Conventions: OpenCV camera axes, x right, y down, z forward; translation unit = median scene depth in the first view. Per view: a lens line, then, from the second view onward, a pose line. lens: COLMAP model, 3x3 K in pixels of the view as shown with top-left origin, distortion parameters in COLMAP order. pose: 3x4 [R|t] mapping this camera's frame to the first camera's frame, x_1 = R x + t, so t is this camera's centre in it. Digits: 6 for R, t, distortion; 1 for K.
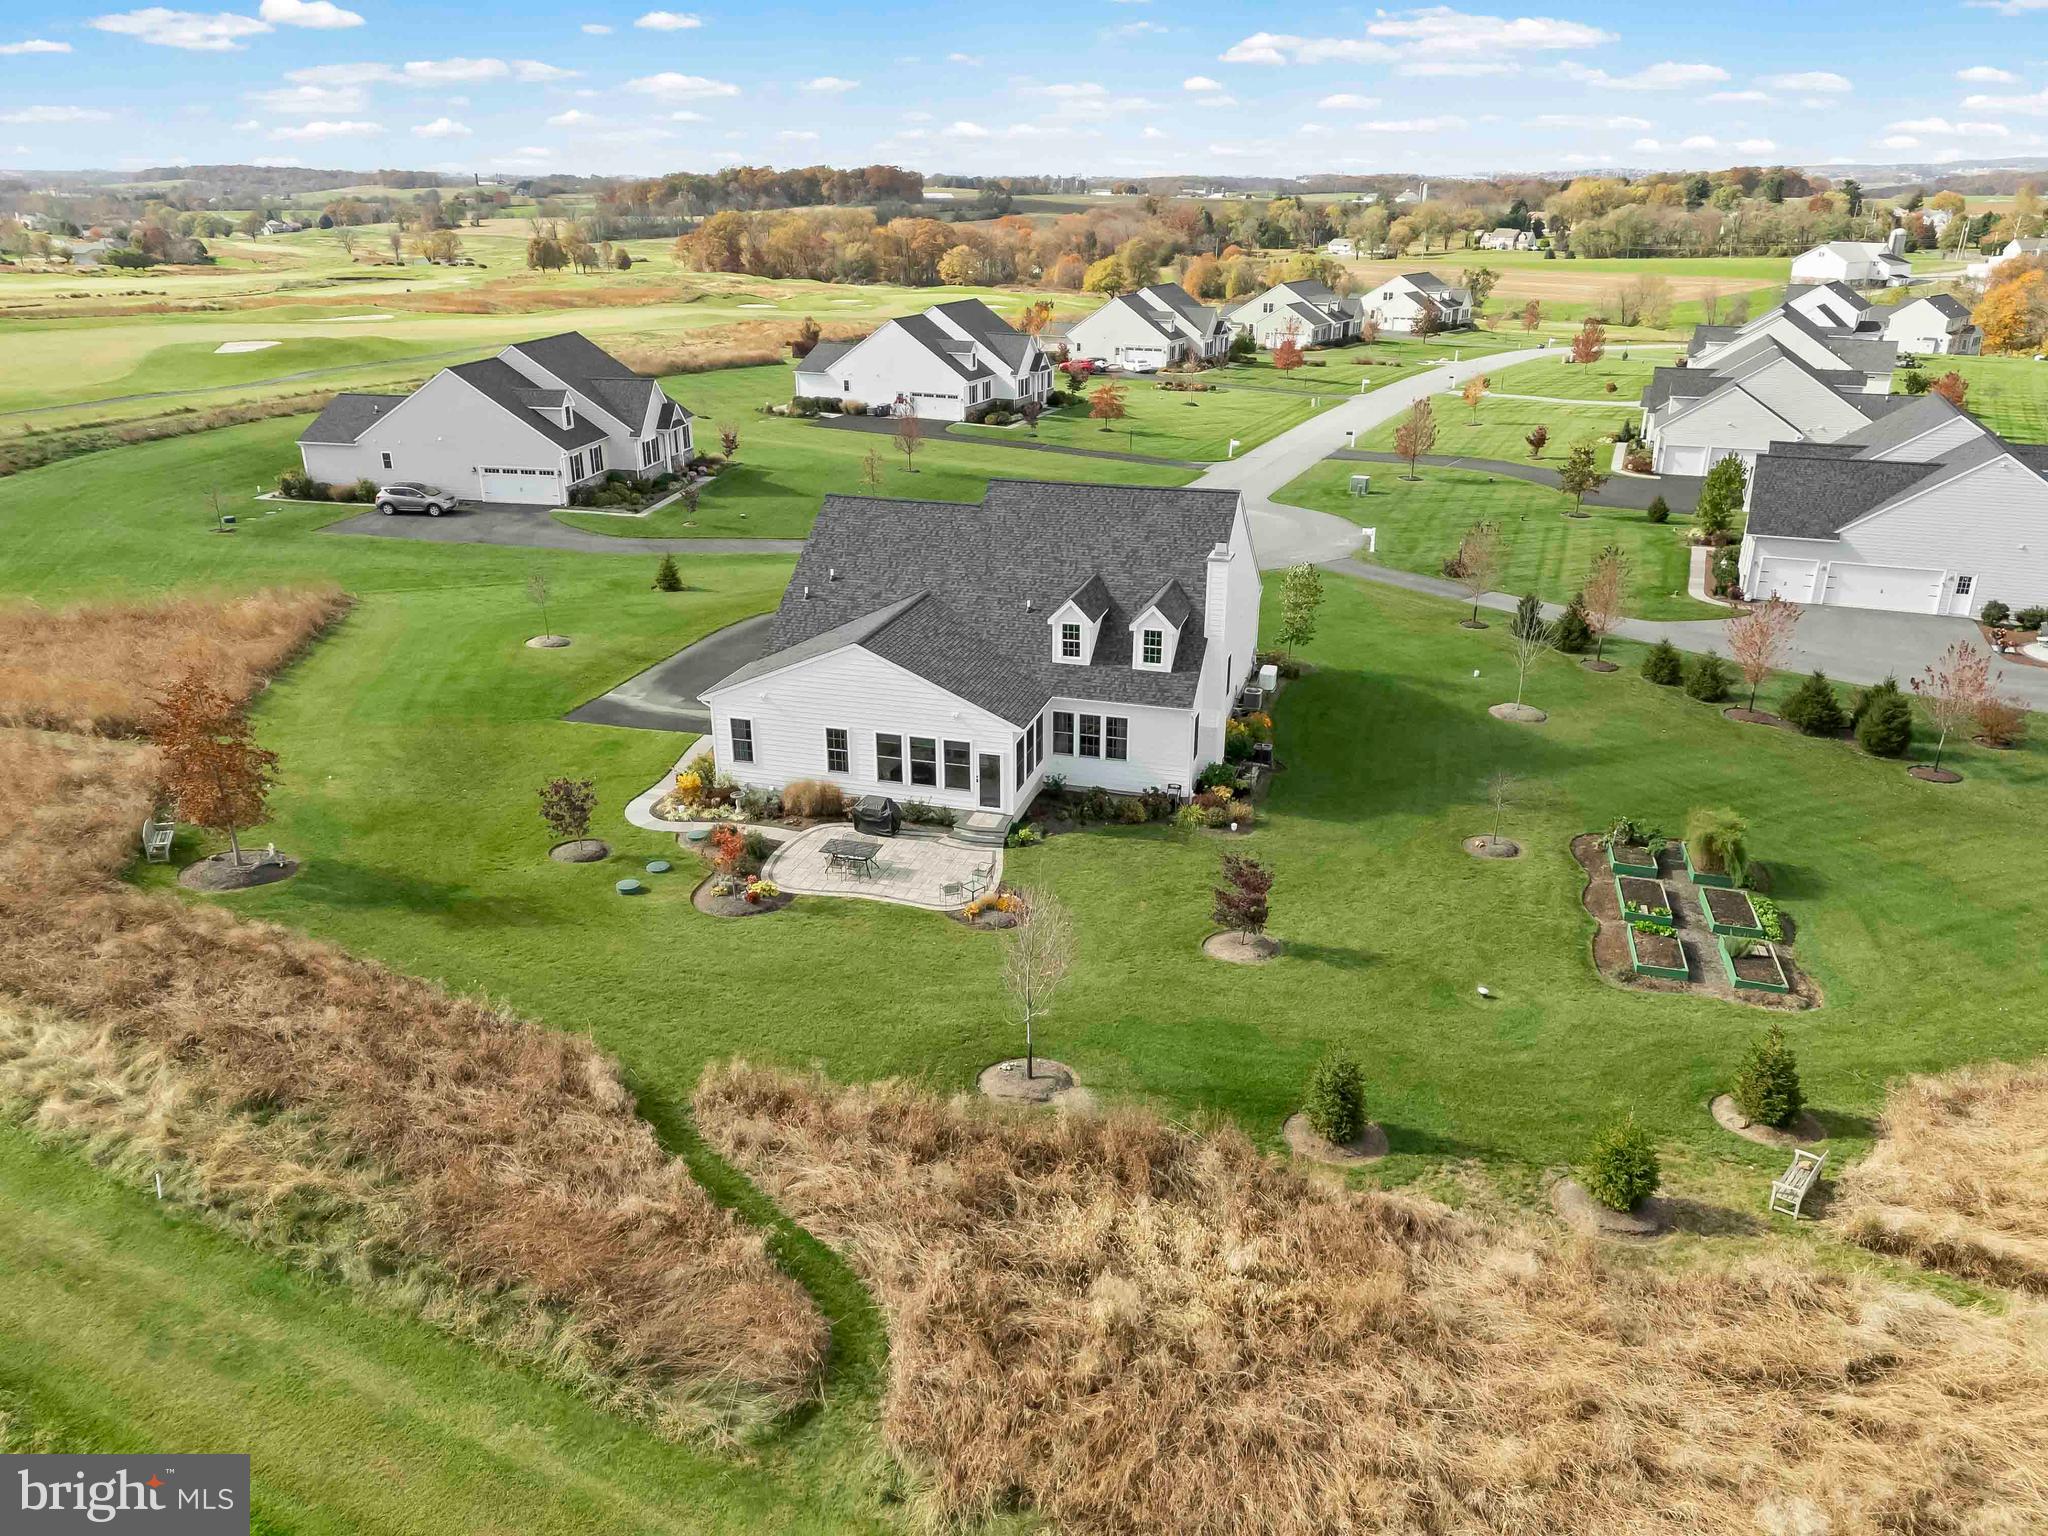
lens RADIAL K [[1491.2, 0, 1032.6], [0, 1491.2, 761.7], [0, 0, 1]] dist [0.069823, -0.054017]
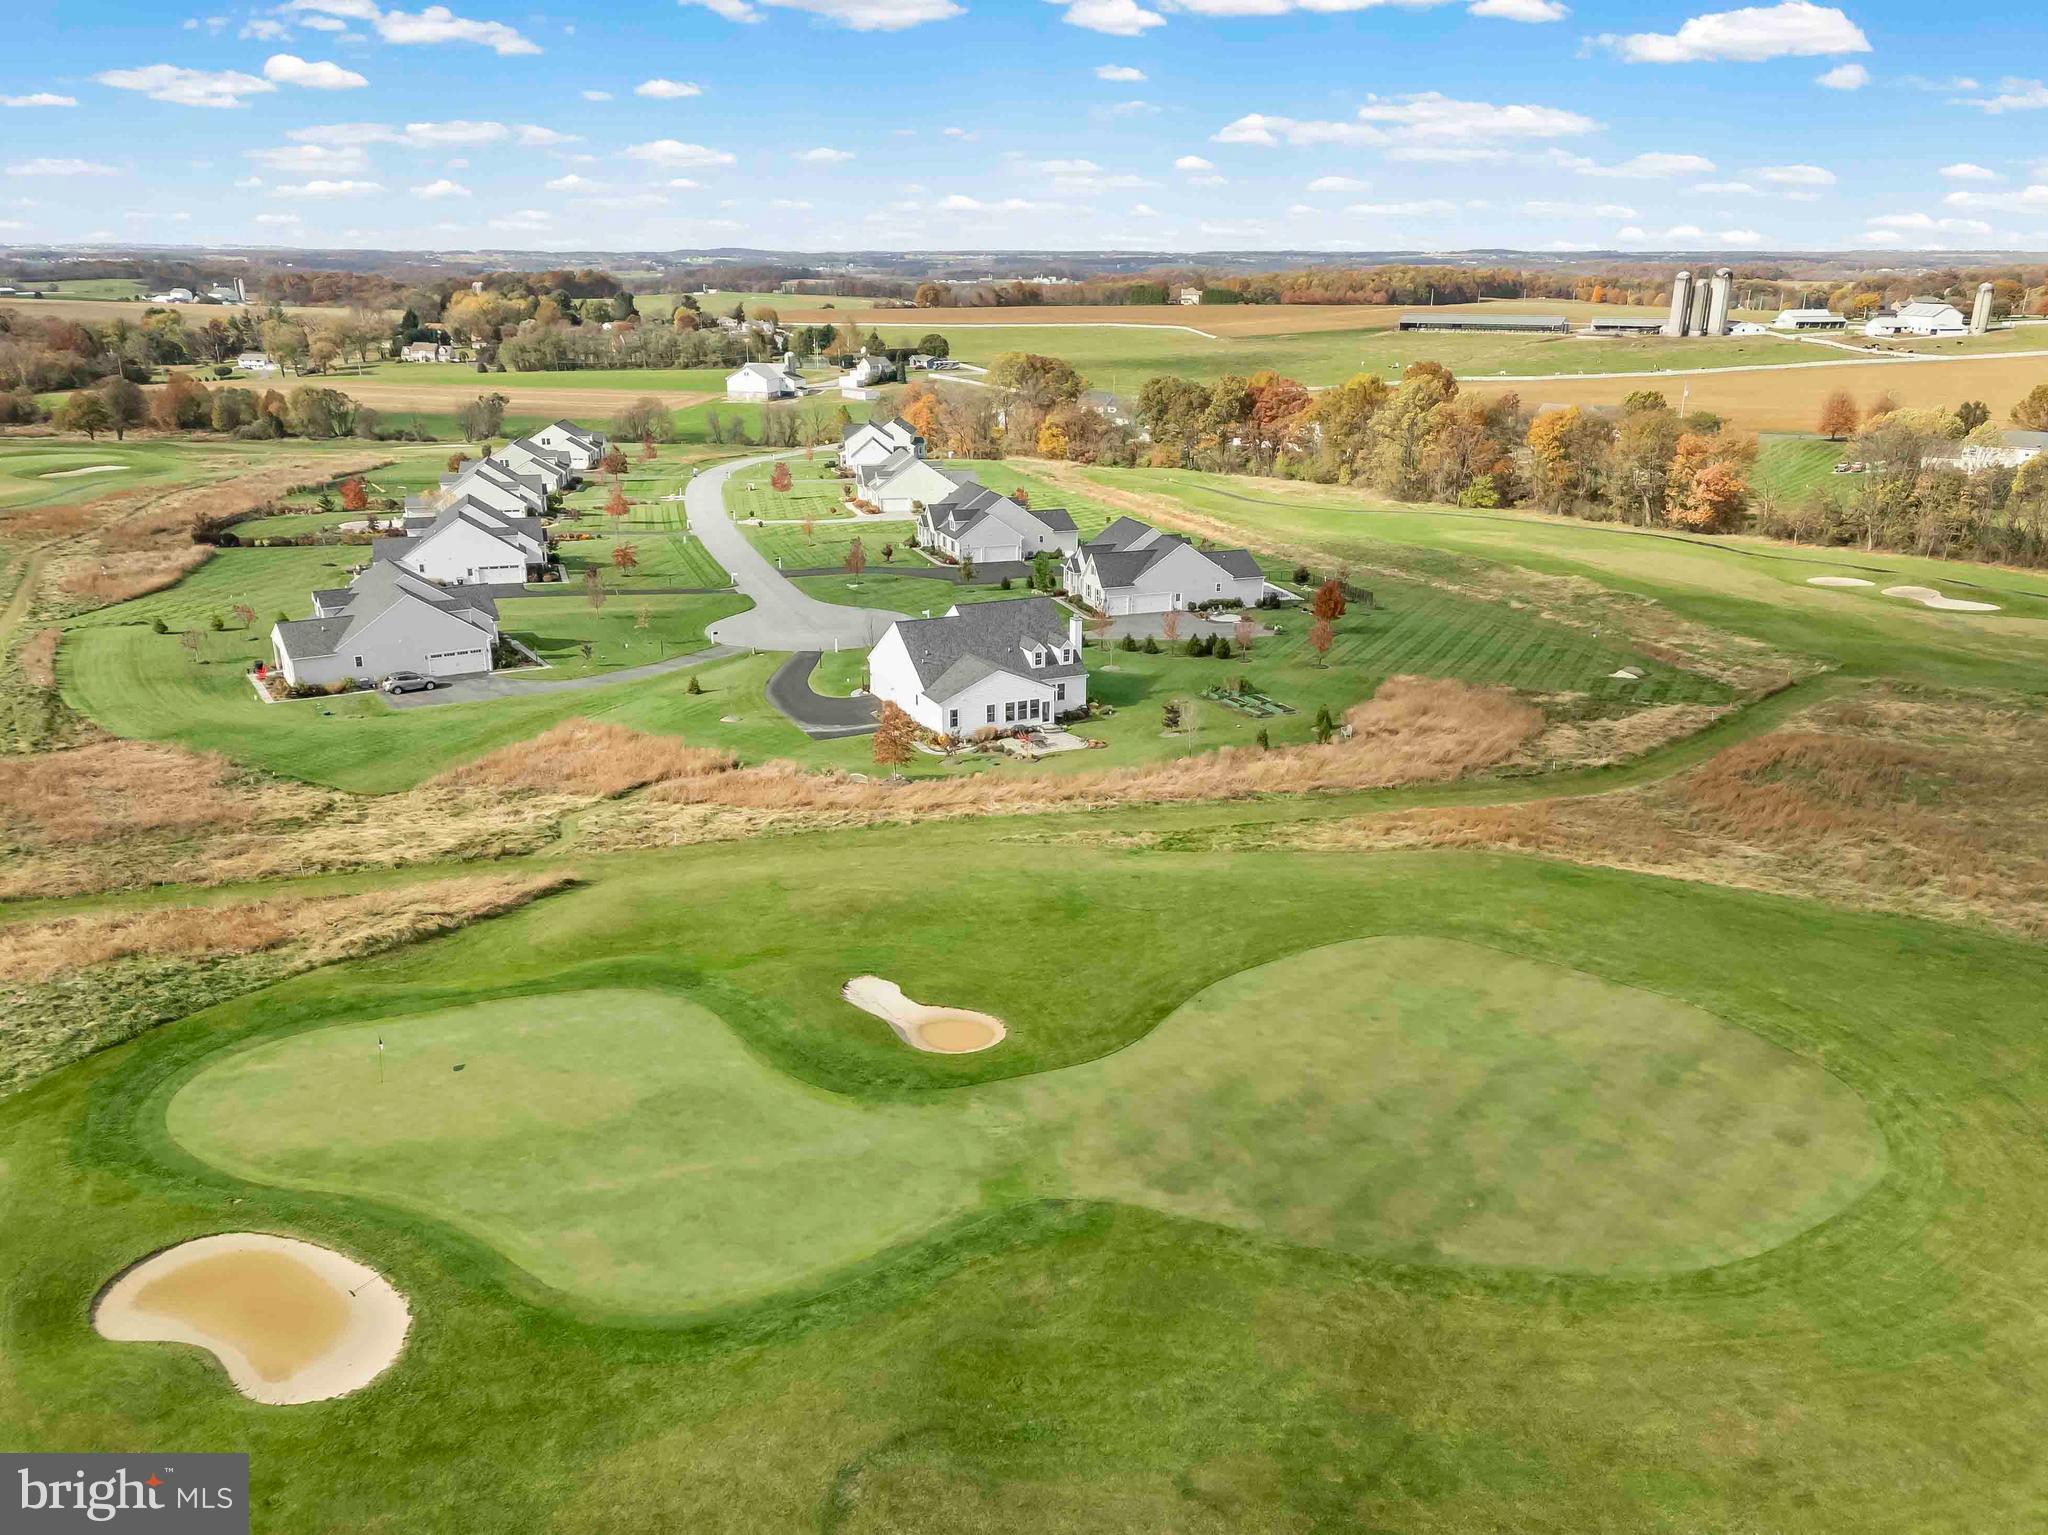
lens RADIAL K [[1535.8, 0, 1031.4], [0, 1535.8, 766.7], [0, 0, 1]] dist [0.069472, -0.057834]
pose [[0.747644, -0.205396, 0.631539, -1.722884], [0.238174, 0.970637, 0.033720, 0.008777], [-0.619921, 0.125205, 0.774611, -1.053942]]
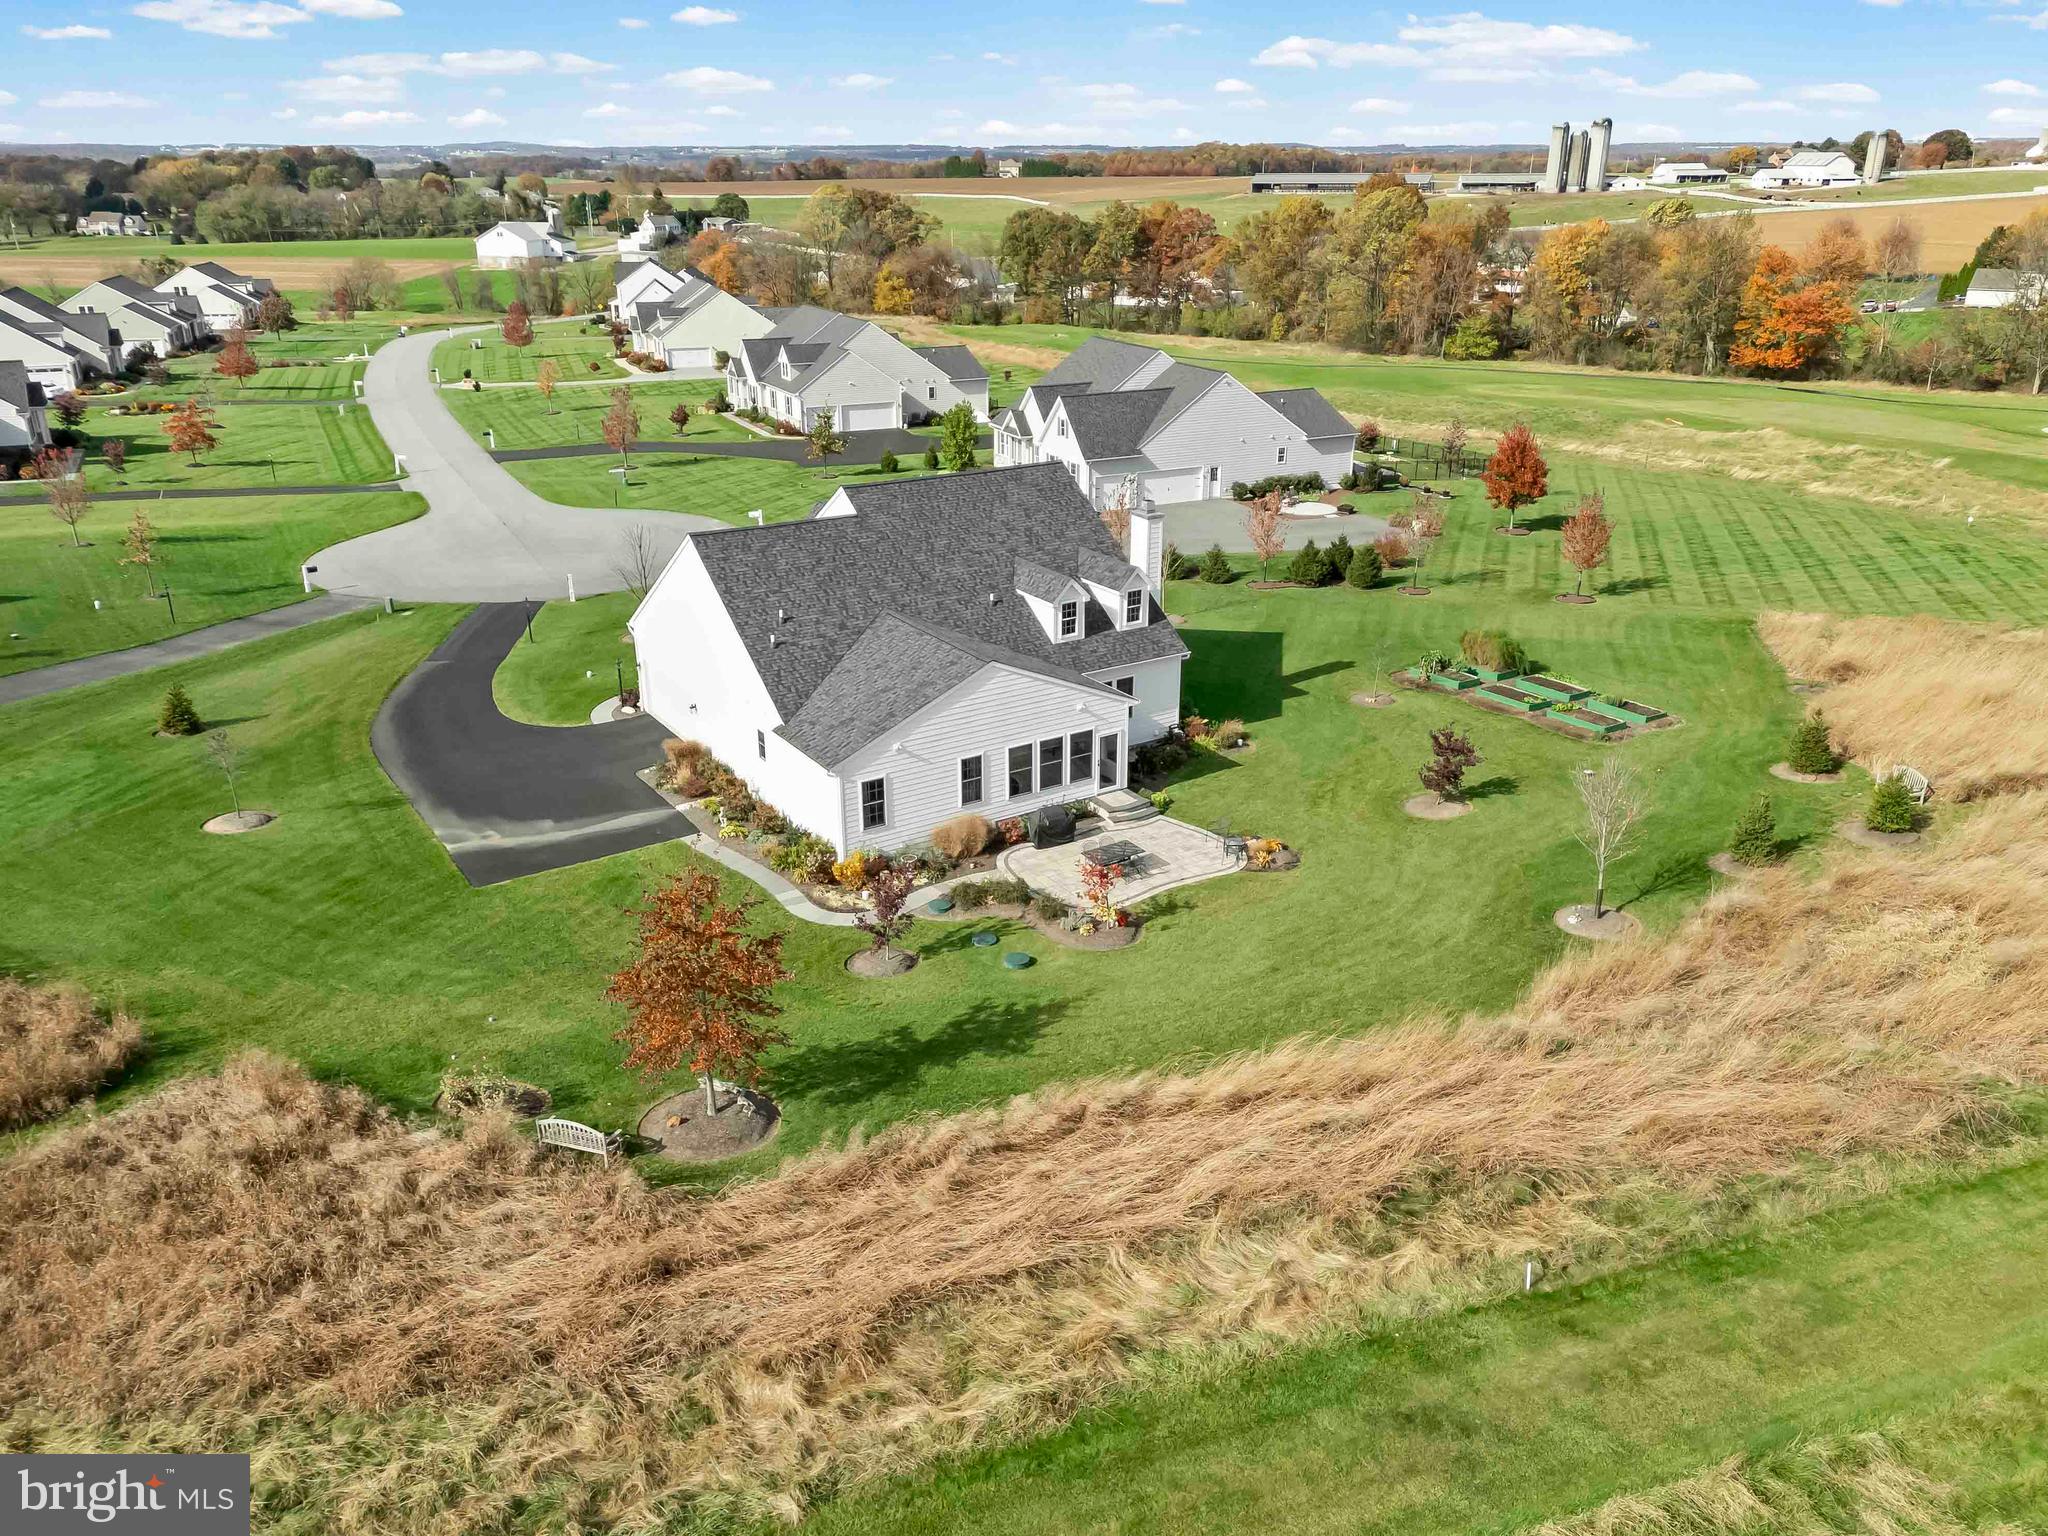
lens RADIAL K [[1528.4, 0, 1024.0], [0, 1528.4, 768.0], [0, 0, 1]] dist [0.060353, -0.040929]
pose [[0.663199, -0.278086, 0.694863, -0.753276], [0.272955, 0.954335, 0.121410, -0.119026], [-0.696895, 0.109148, 0.708819, 0.288427]]
